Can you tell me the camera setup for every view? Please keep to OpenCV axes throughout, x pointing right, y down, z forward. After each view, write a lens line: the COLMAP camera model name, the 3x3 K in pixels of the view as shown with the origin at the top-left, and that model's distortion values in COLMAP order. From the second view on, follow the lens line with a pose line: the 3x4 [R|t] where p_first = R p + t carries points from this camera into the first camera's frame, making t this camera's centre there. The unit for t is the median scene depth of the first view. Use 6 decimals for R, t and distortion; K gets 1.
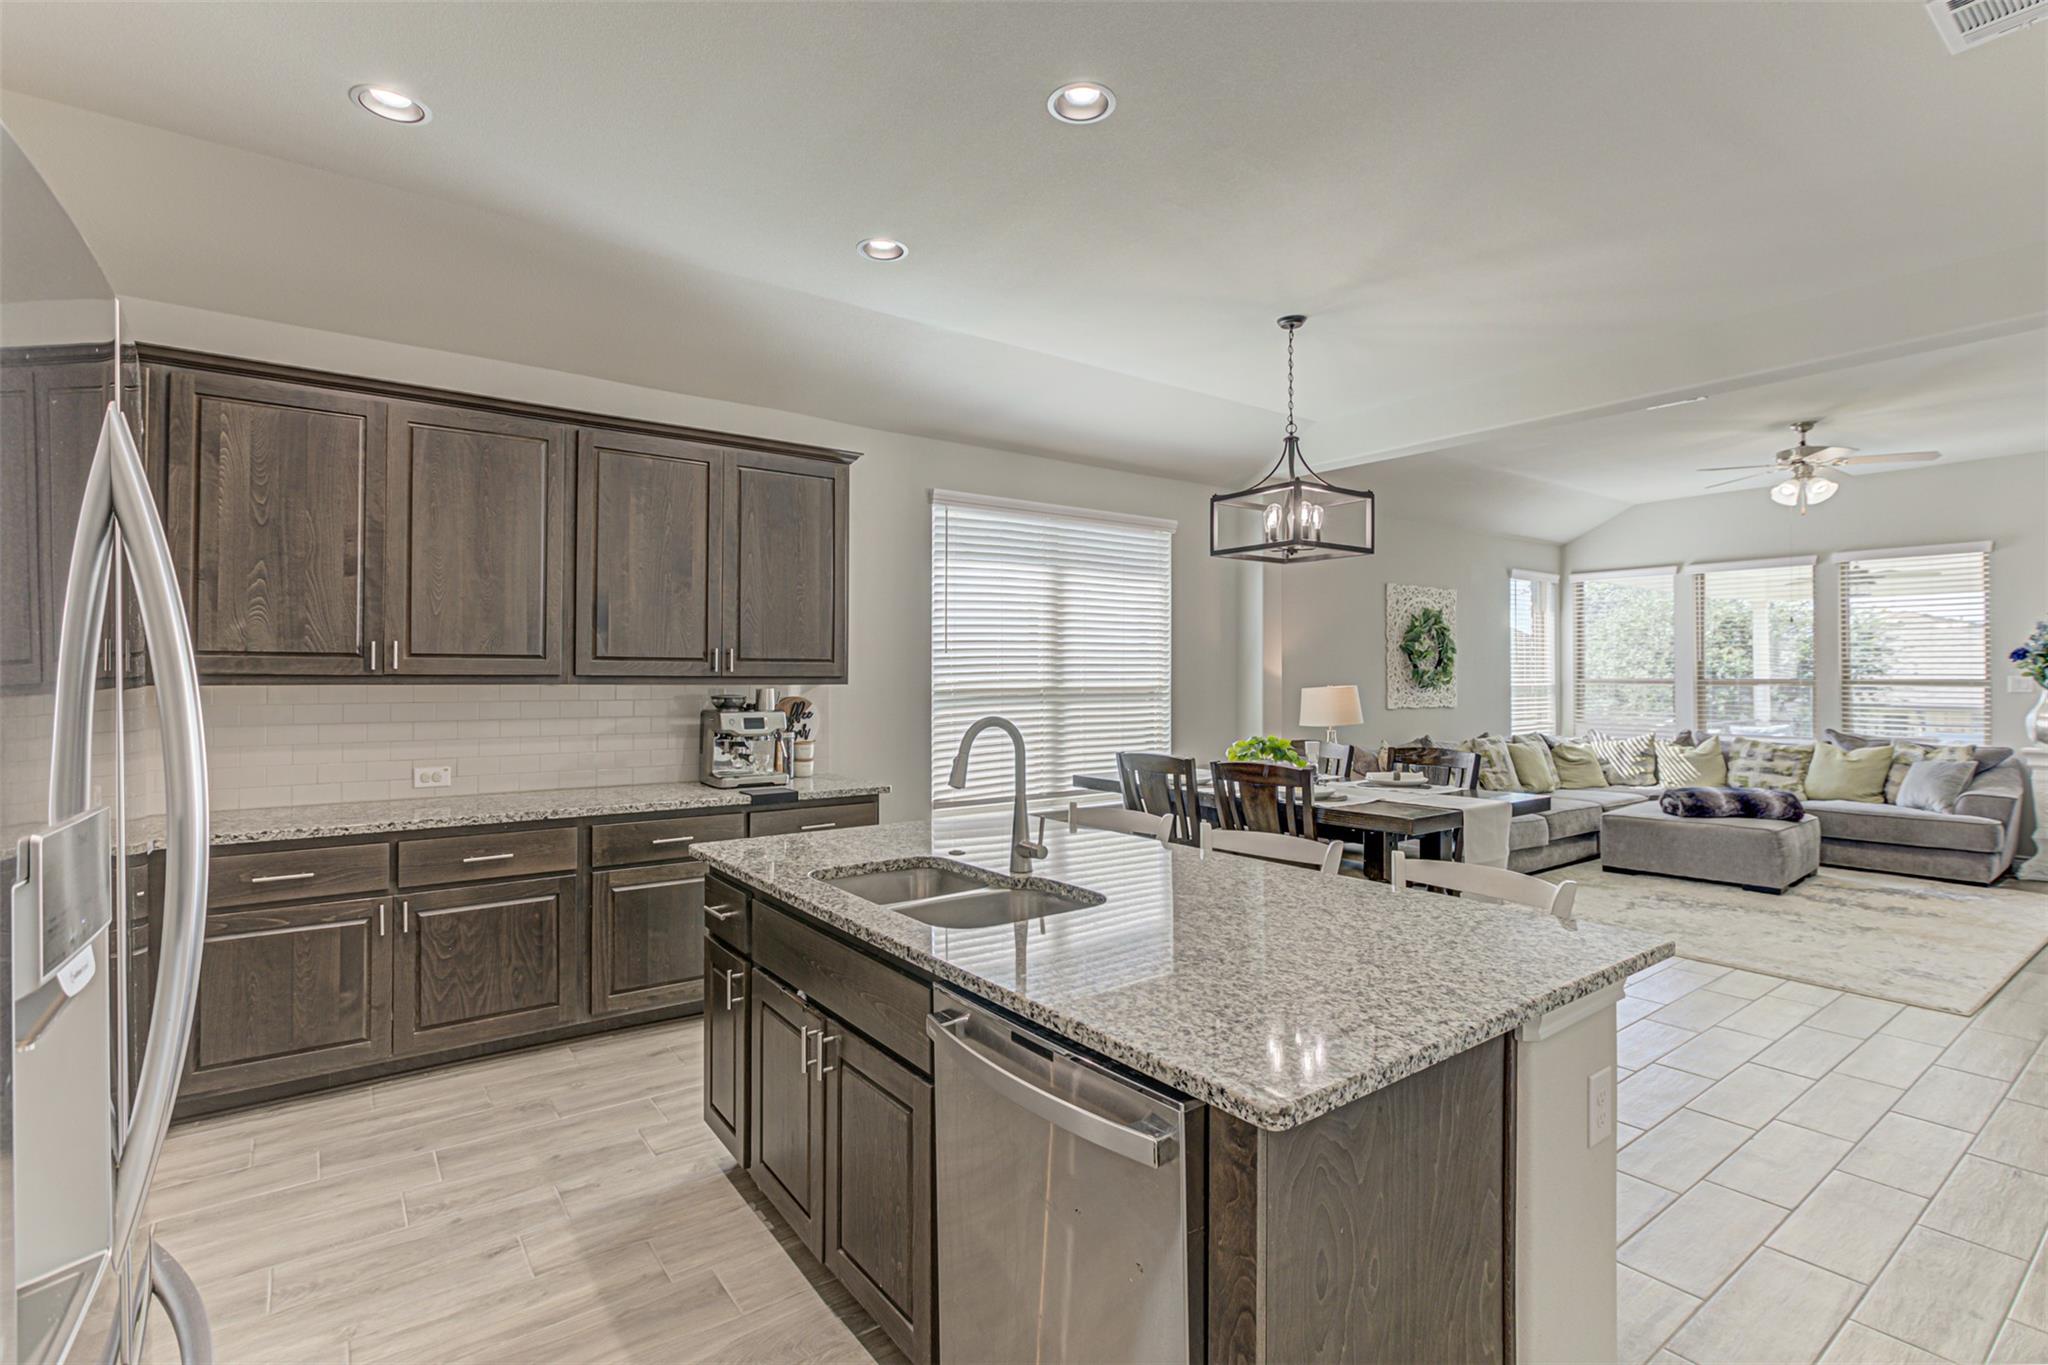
lens RADIAL K [[930.2, 0, 1023.7], [0, 930.2, 671.9], [0, 0, 1]] dist [-0.009620, 0.001867]
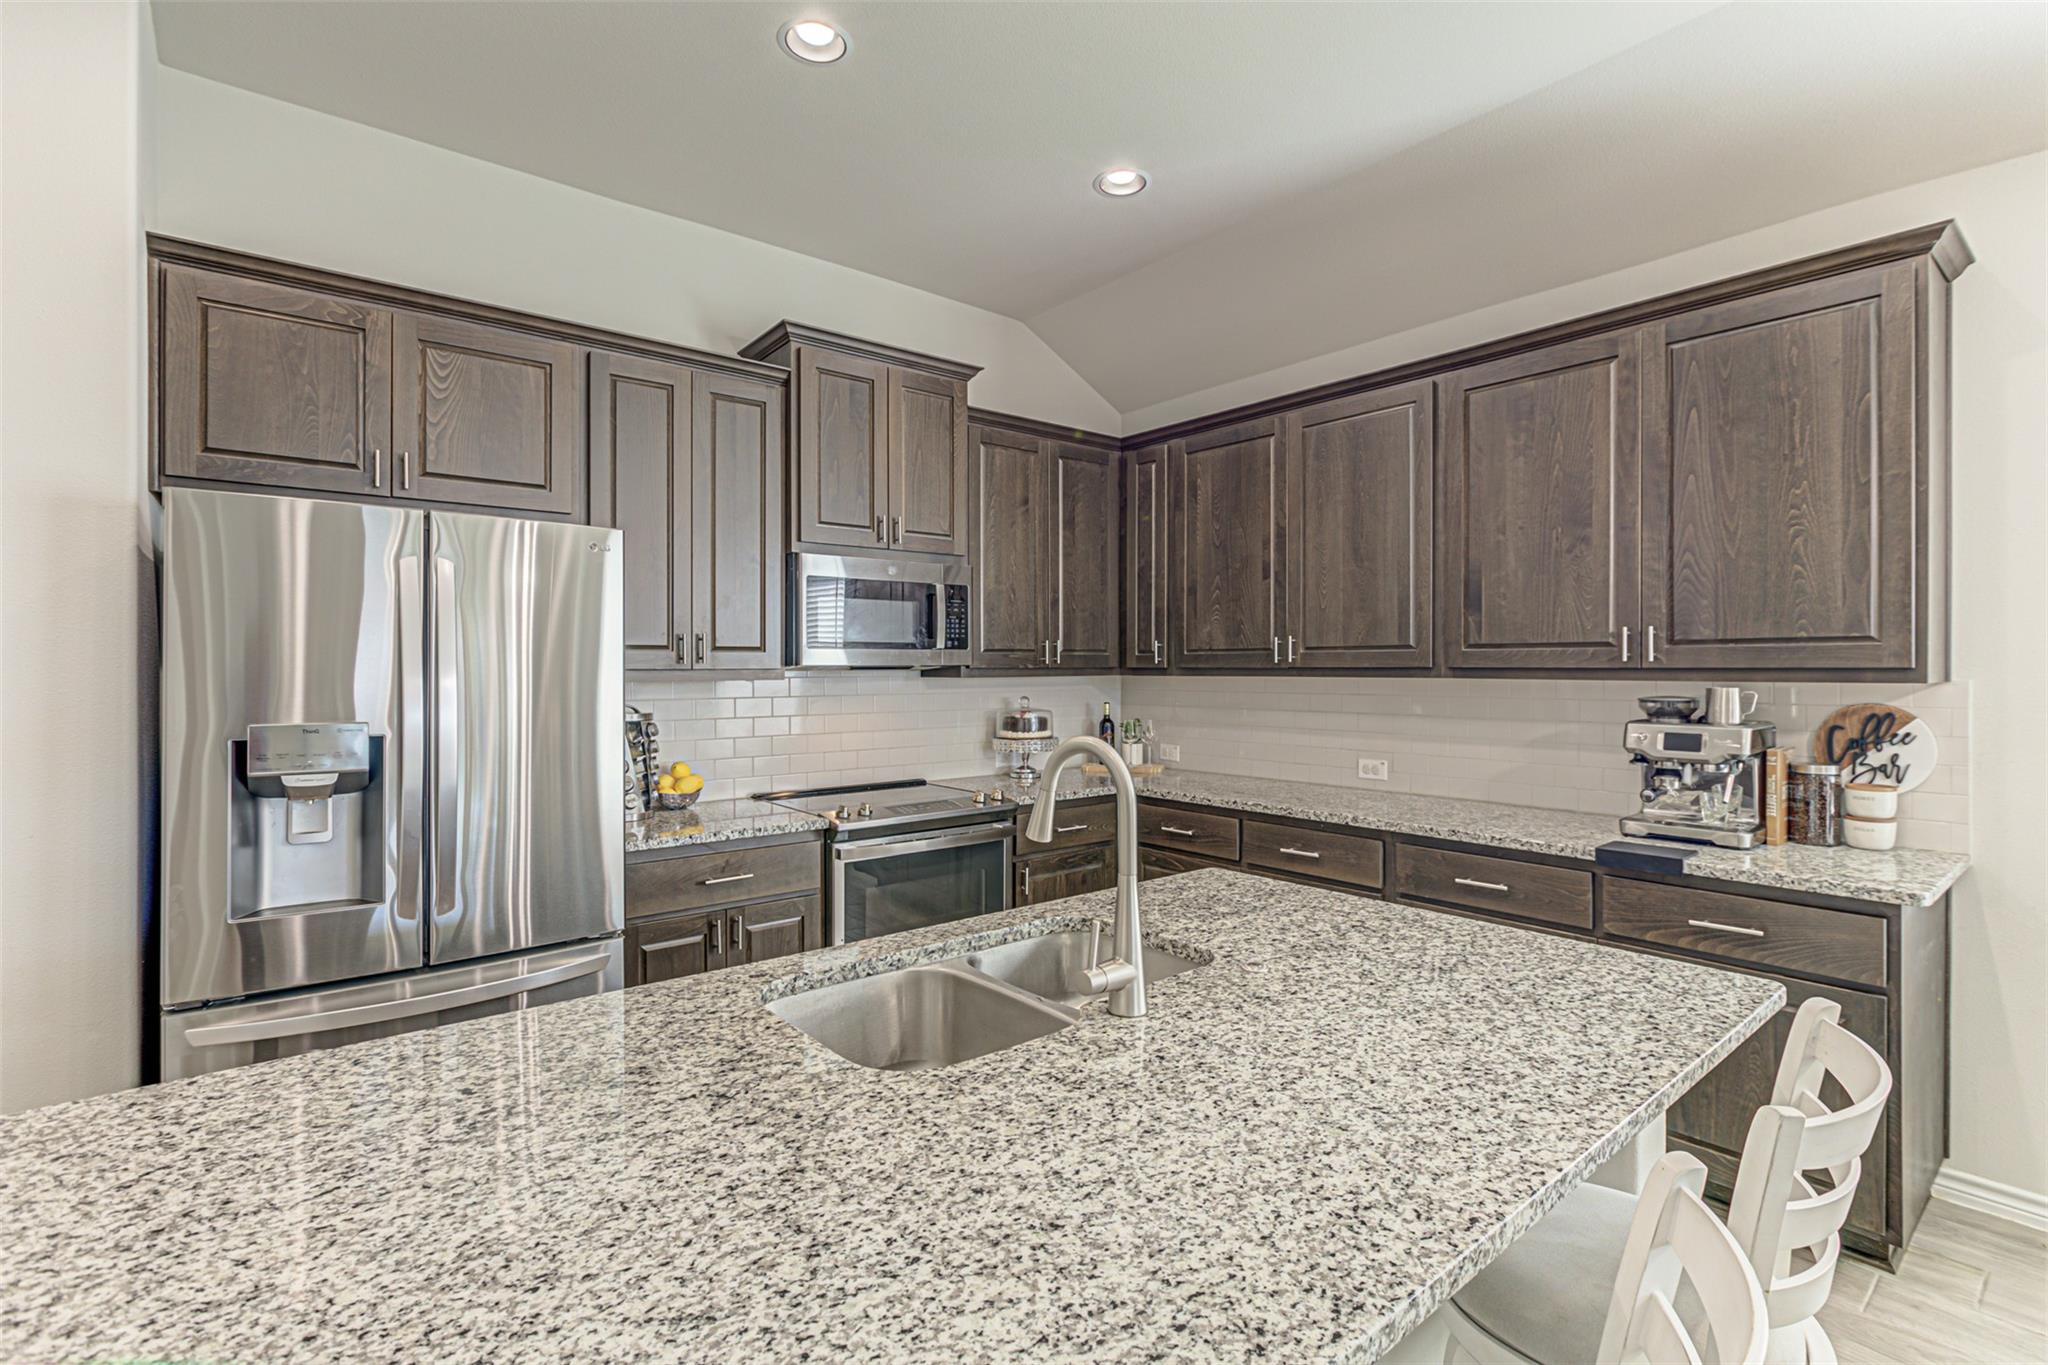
lens RADIAL K [[944.7, 0, 1023.2], [0, 944.7, 668.3], [0, 0, 1]] dist [-0.007992, 0.002000]
pose [[0.055179, -0.001138, -0.998476, 0.336106], [0.006953, 0.999976, -0.000755, 0.002339], [0.998452, -0.006900, 0.055185, 0.533650]]
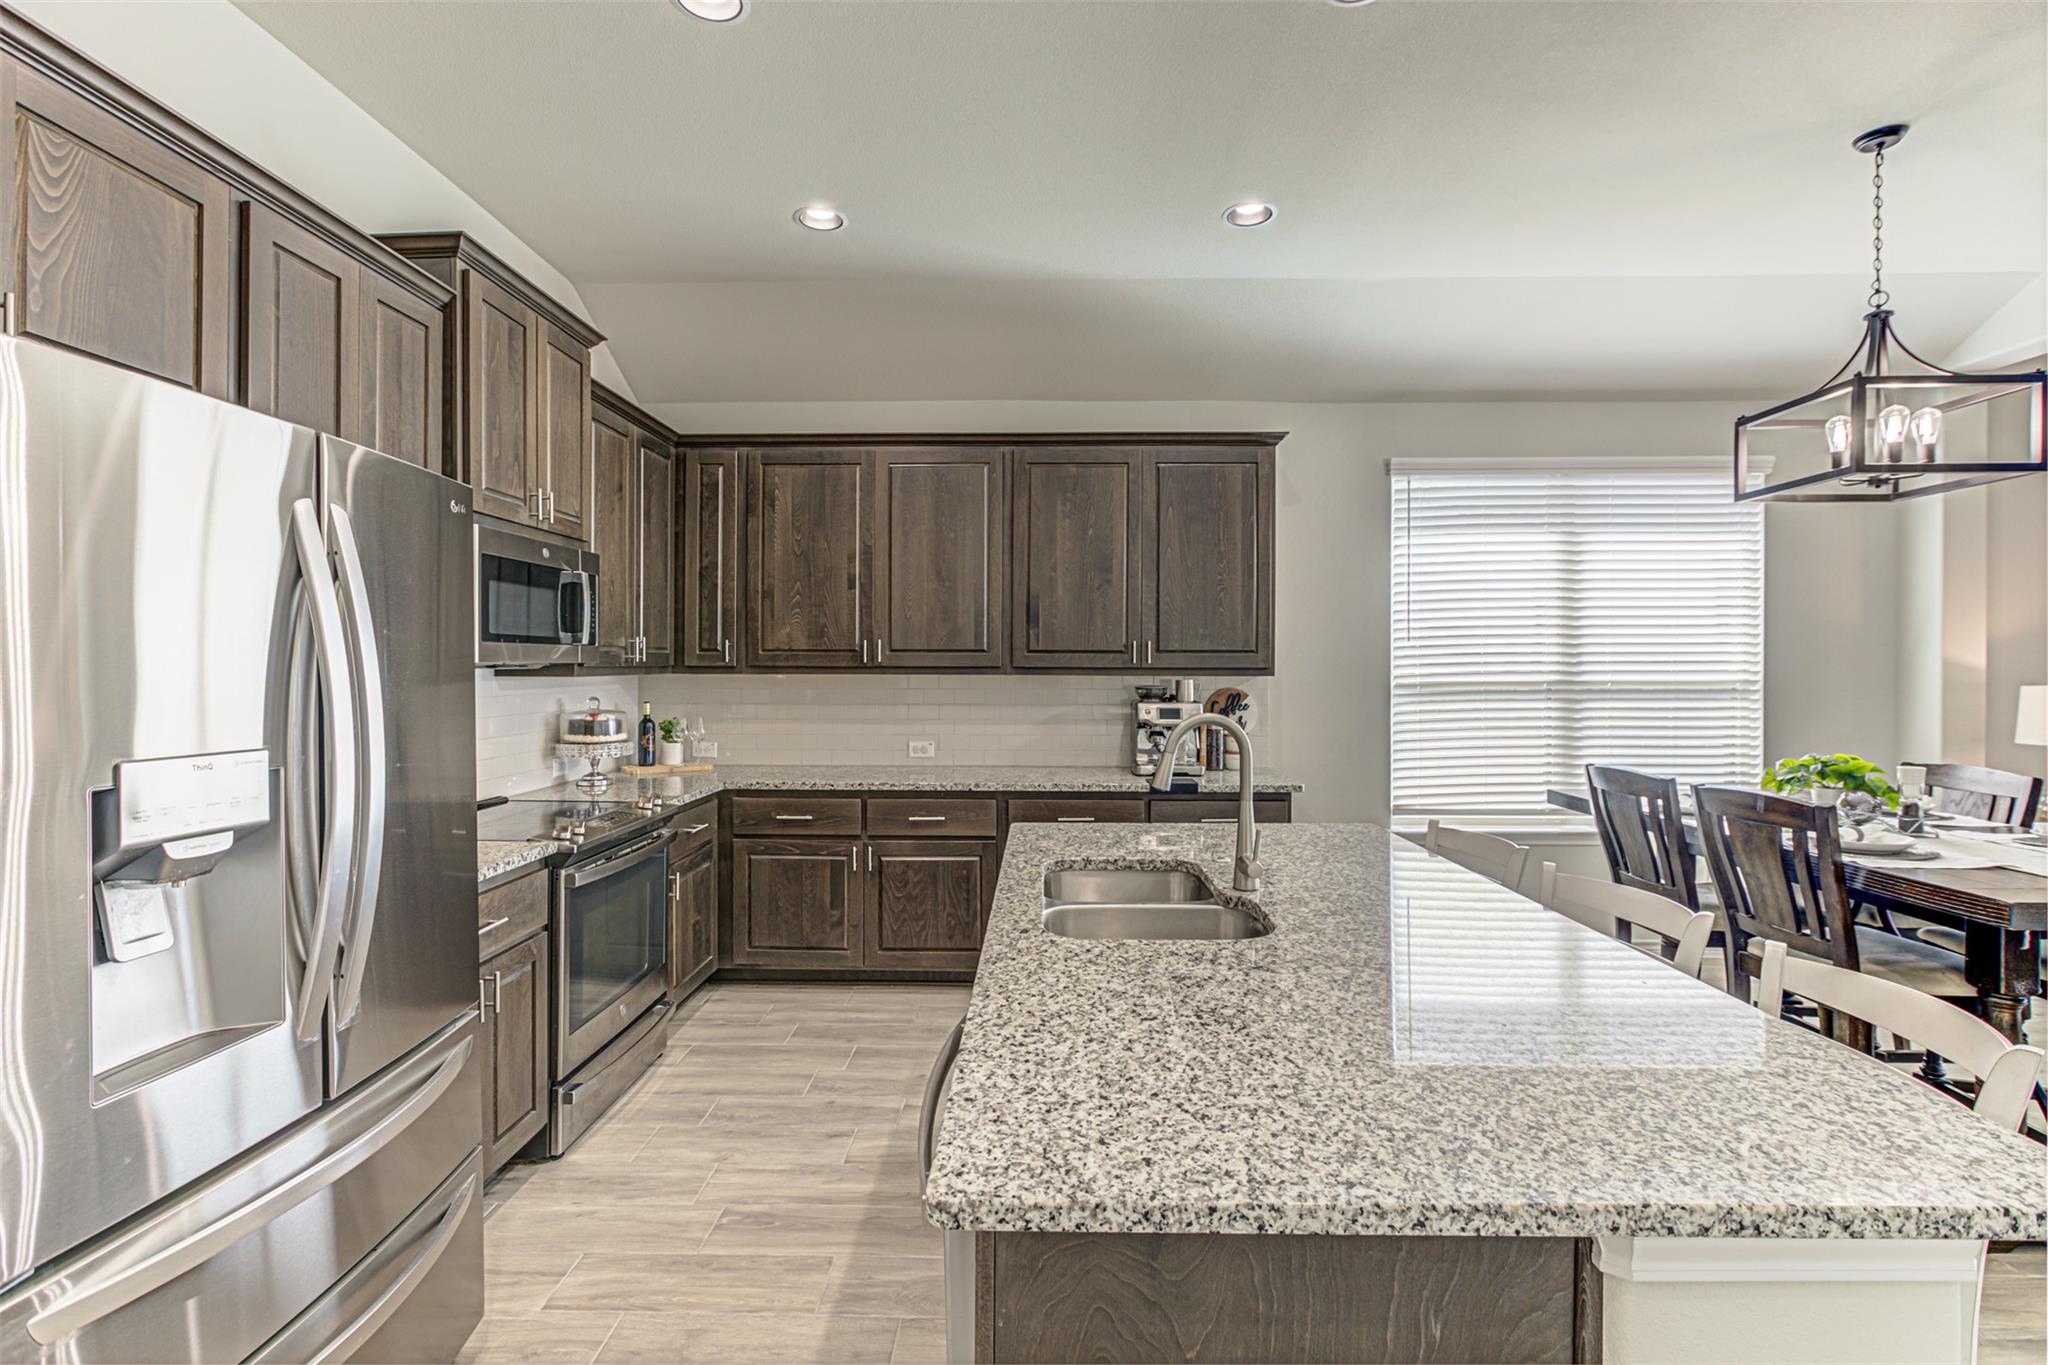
lens RADIAL K [[927.1, 0, 1043.5], [0, 927.1, 676.8], [0, 0, 1]] dist [-0.010505, 0.001231]
pose [[0.798197, 0.006588, -0.602361, 0.219310], [0.002818, 0.999888, 0.014669, -0.000596], [0.602390, -0.013406, 0.798089, 0.108181]]
